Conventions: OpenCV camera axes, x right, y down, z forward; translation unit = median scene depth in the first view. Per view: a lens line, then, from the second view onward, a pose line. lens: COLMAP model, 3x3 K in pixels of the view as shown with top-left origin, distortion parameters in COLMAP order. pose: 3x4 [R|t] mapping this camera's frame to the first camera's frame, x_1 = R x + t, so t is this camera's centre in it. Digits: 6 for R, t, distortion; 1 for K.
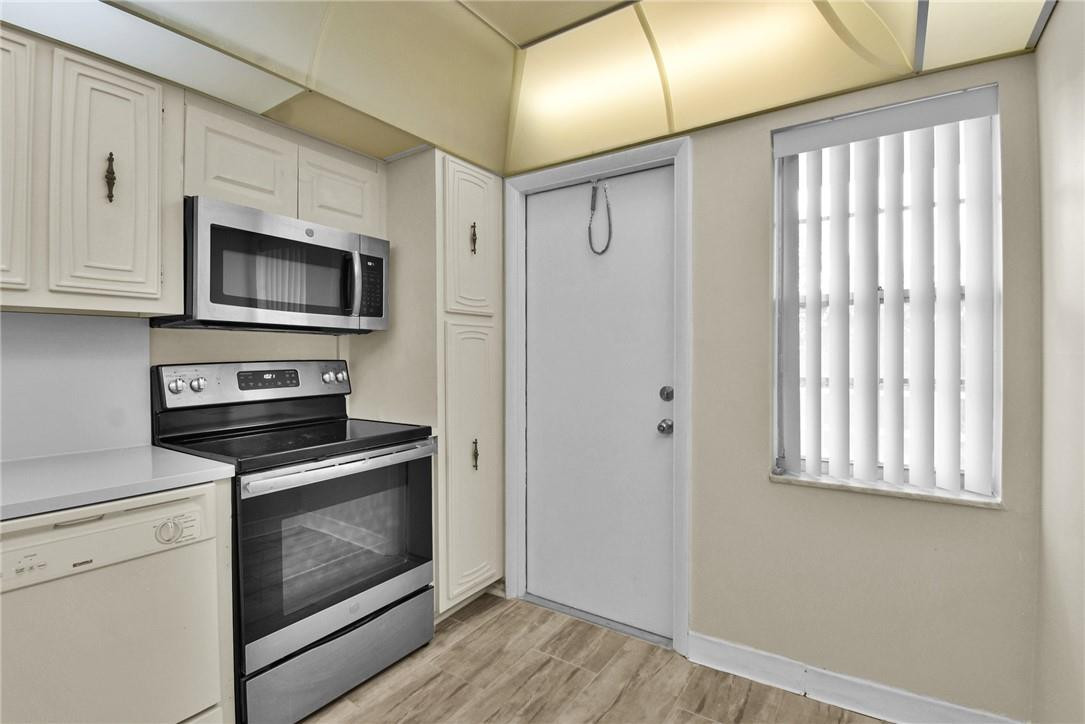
lens RADIAL K [[495.4, 0, 523.8], [0, 495.4, 358.0], [0, 0, 1]] dist [0.001563, -0.002108]
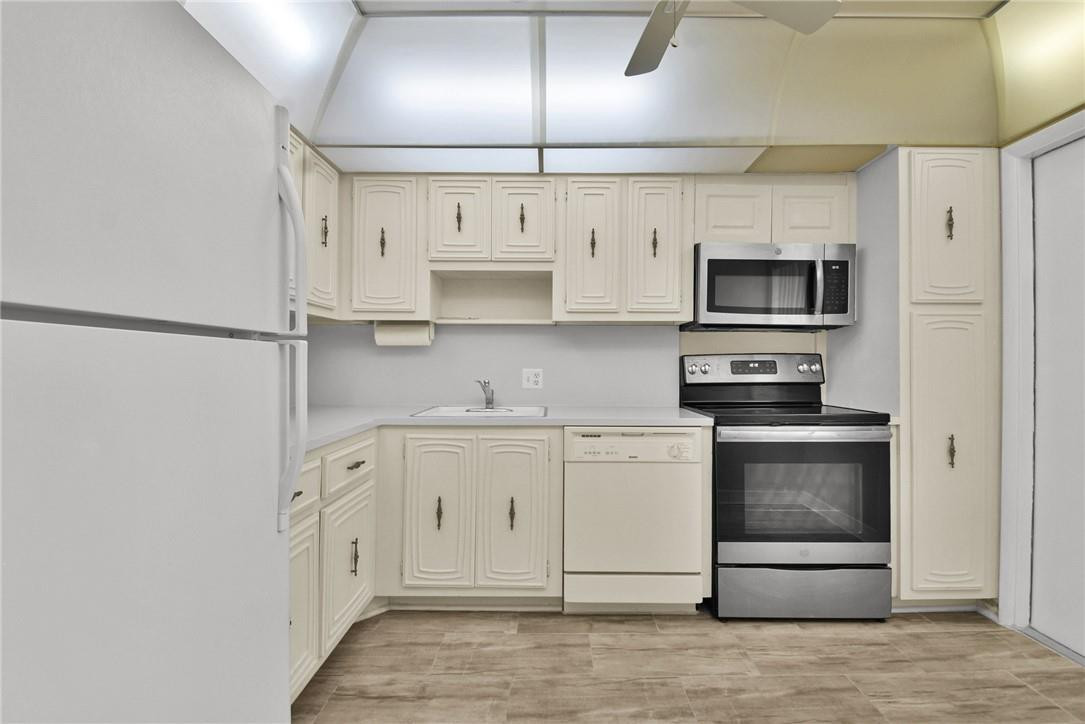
lens RADIAL K [[495.4, 0, 543.0], [0, 495.4, 361.9], [0, 0, 1]] dist [0.001563, -0.002108]
pose [[0.543178, 0.006533, -0.839592, 0.296917], [-0.016417, 0.999861, -0.002840, 0.043312], [0.839457, 0.015326, 0.543210, -0.187805]]
